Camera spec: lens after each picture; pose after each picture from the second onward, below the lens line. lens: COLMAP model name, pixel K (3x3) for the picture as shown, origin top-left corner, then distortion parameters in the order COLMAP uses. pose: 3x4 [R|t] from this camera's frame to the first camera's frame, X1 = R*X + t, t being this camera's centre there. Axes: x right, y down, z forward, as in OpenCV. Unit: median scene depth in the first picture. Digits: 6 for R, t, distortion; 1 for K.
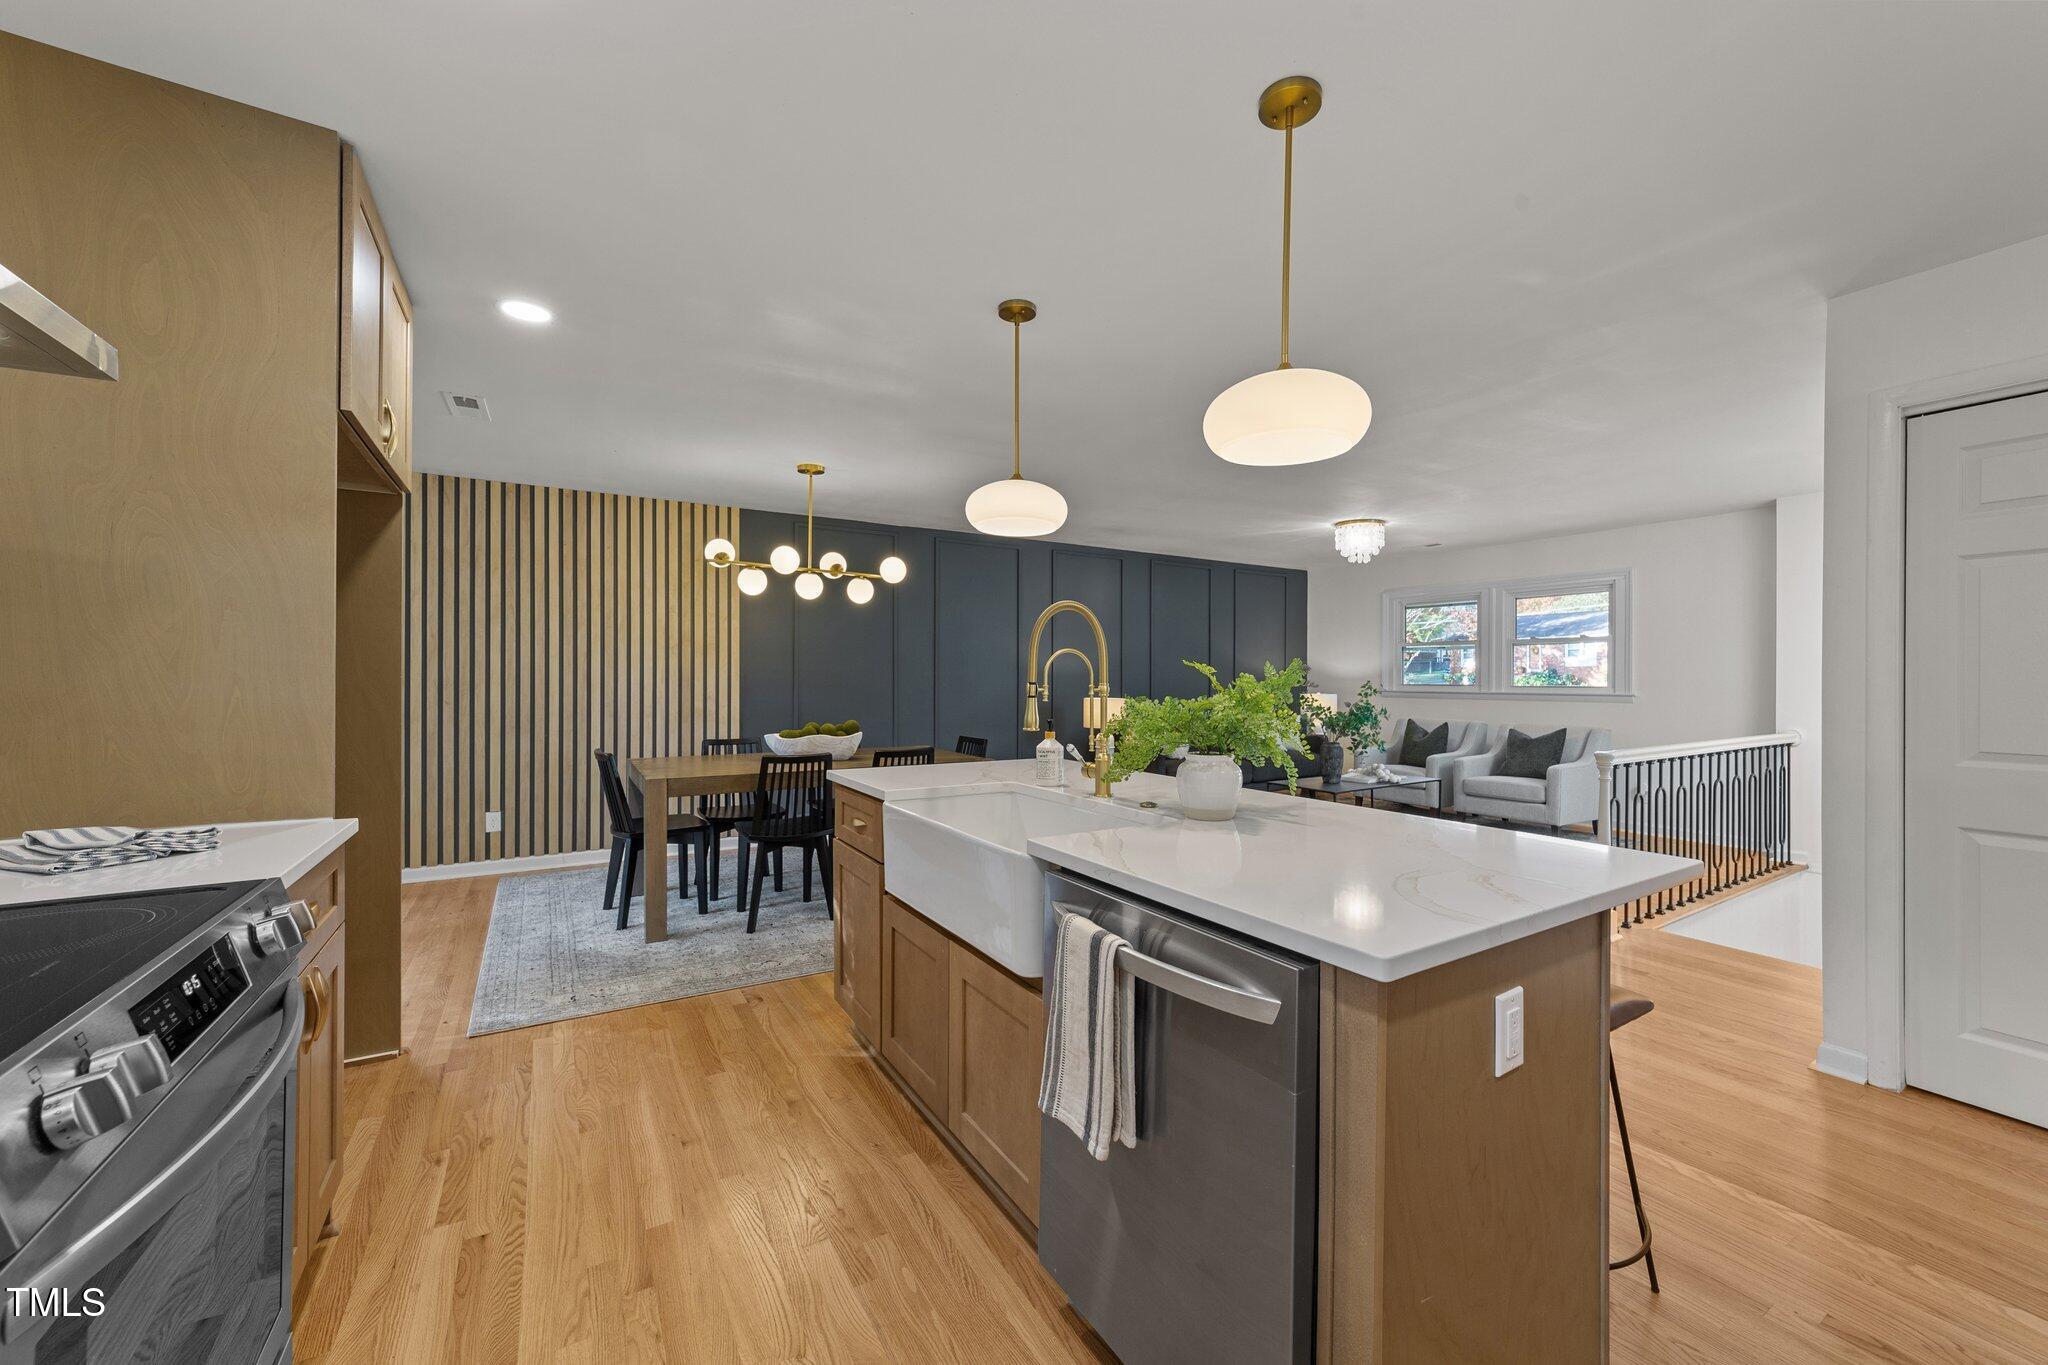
lens RADIAL K [[785.3, 0, 1019.3], [0, 785.3, 684.2], [0, 0, 1]] dist [-0.000435, 0.000982]
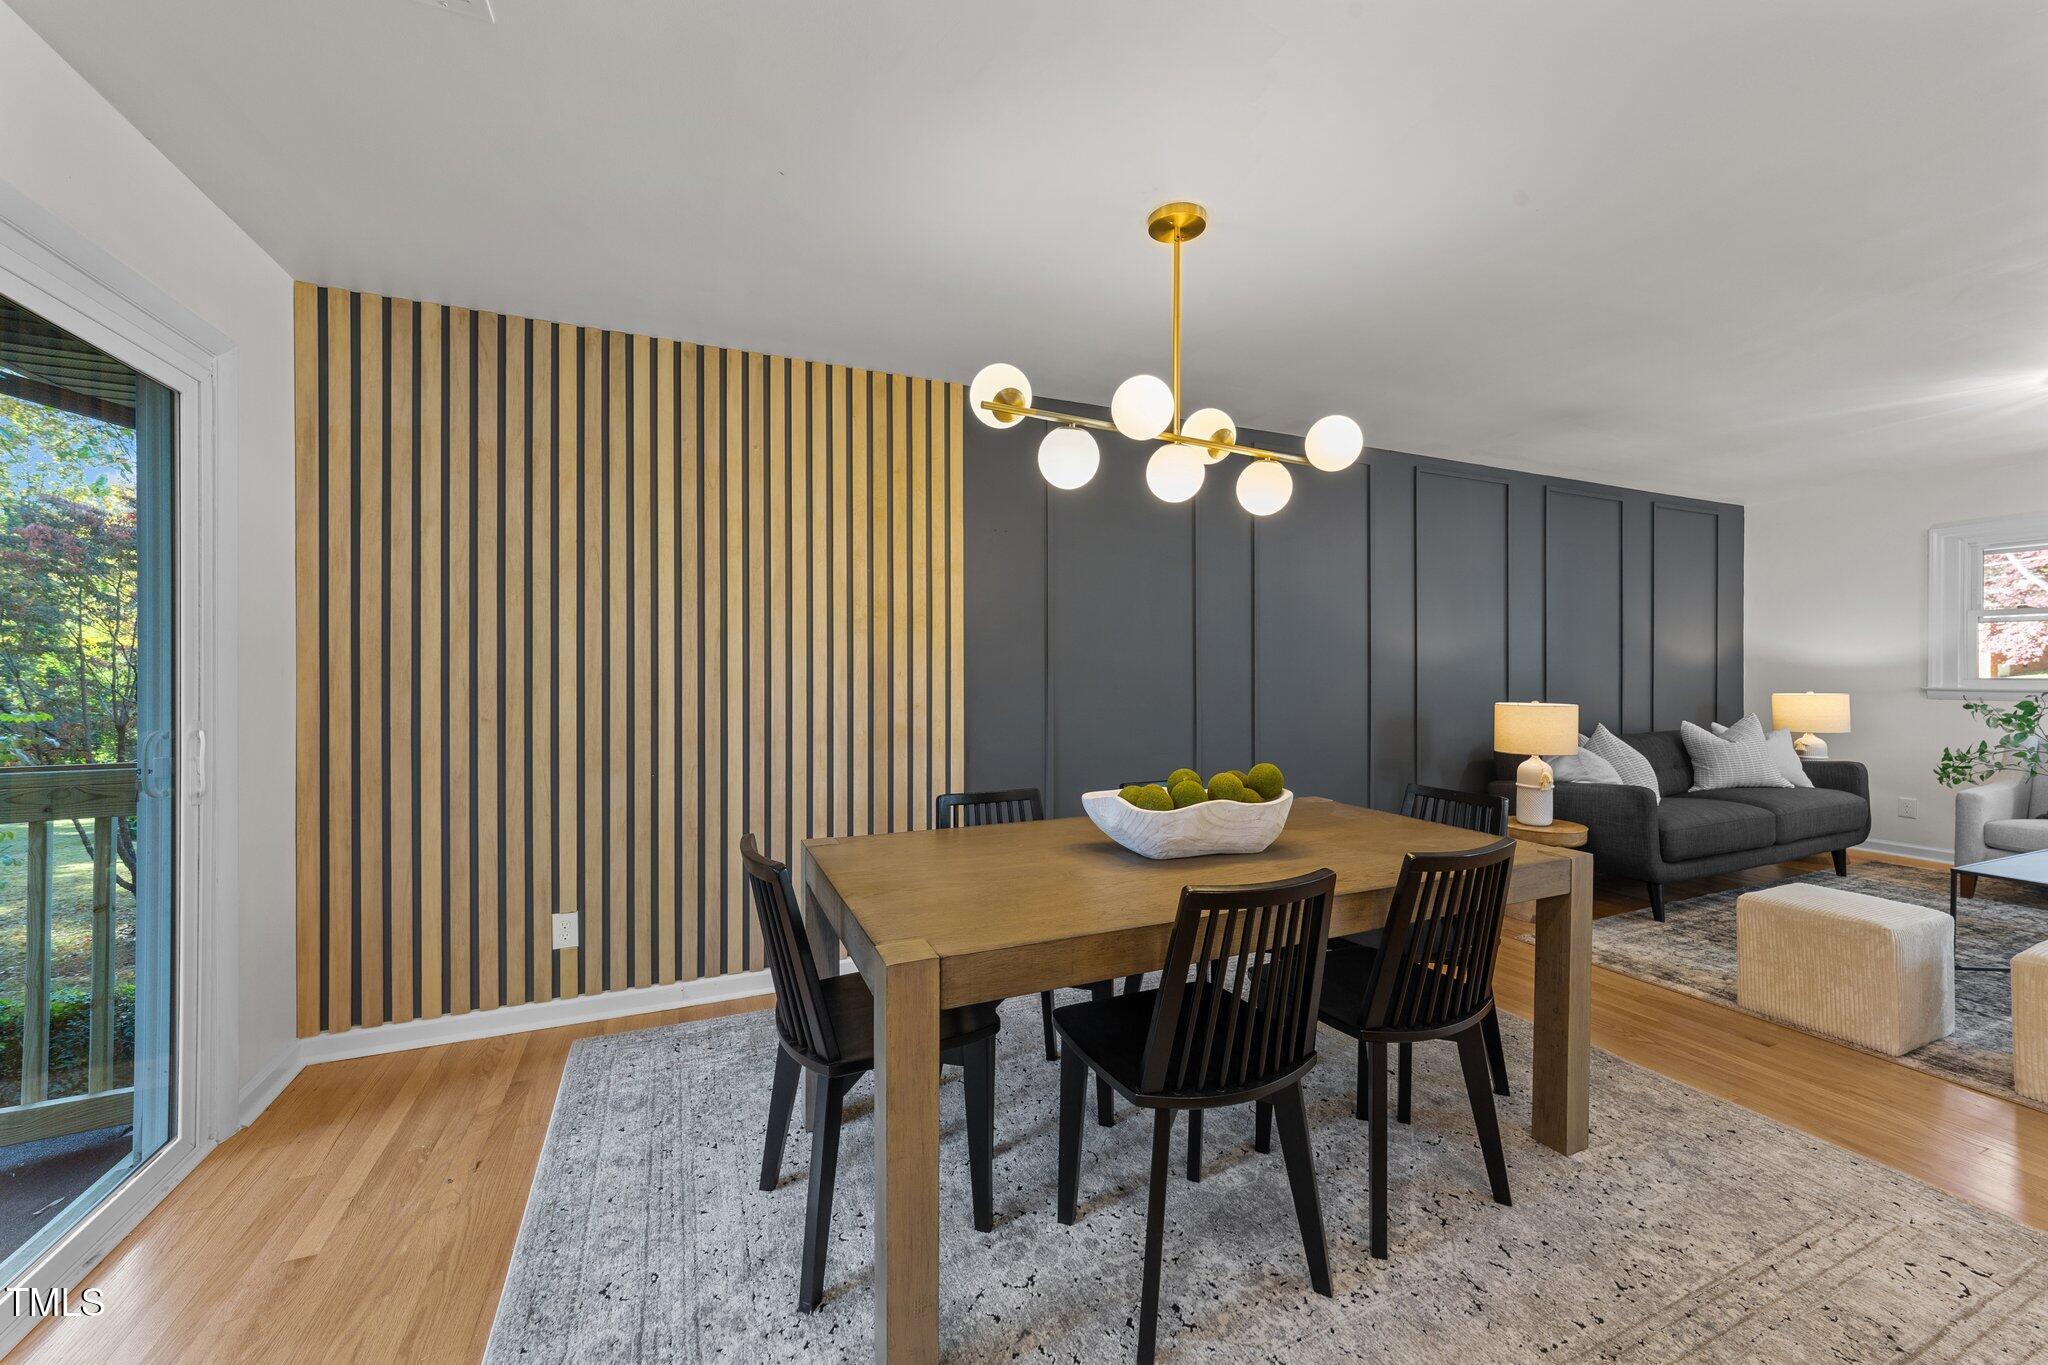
lens RADIAL K [[785.3, 0, 1021.3], [0, 785.3, 677.4], [0, 0, 1]] dist [-0.000435, 0.000982]
pose [[0.991332, -0.003110, -0.131346, -0.272003], [0.003036, 0.999995, -0.000762, -0.004370], [0.131347, 0.000357, 0.991336, 0.485437]]
